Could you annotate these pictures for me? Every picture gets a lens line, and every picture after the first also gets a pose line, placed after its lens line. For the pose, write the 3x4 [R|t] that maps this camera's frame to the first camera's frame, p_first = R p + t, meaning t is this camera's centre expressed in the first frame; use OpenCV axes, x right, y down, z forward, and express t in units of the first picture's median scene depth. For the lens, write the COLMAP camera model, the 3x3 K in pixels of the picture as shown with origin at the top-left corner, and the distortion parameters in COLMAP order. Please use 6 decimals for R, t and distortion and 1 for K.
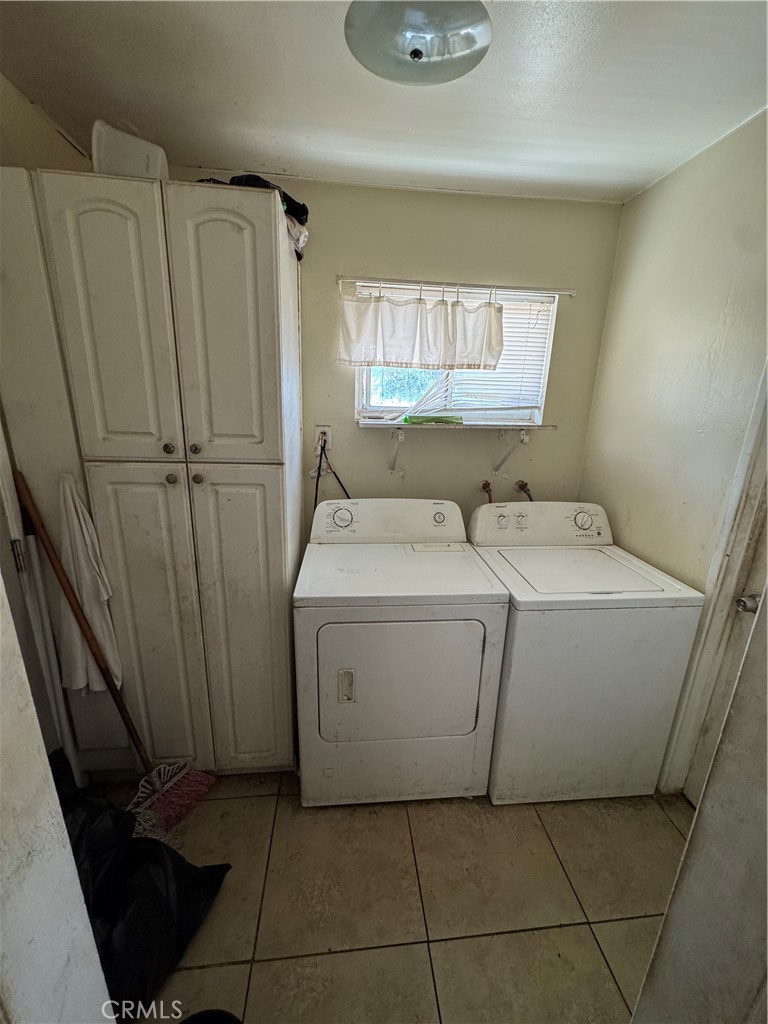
lens RADIAL K [[409.5, 0, 384.0], [0, 409.5, 512.0], [0, 0, 1]] dist [-0.001217, 0.000030]
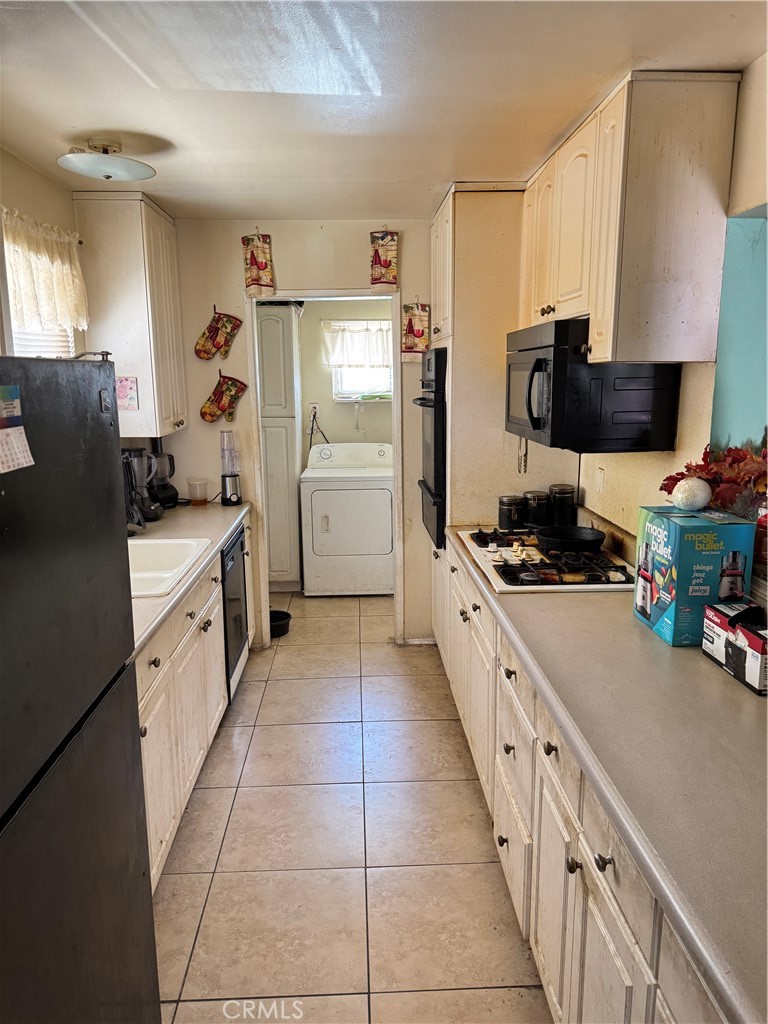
lens RADIAL K [[723.6, 0, 390.0], [0, 723.6, 516.8], [0, 0, 1]] dist [0.071973, -0.097770]
pose [[0.997847, -0.025409, -0.060458, 0.356971], [0.020584, 0.996652, -0.079133, 0.537536], [0.062266, 0.077719, 0.995029, -2.057306]]
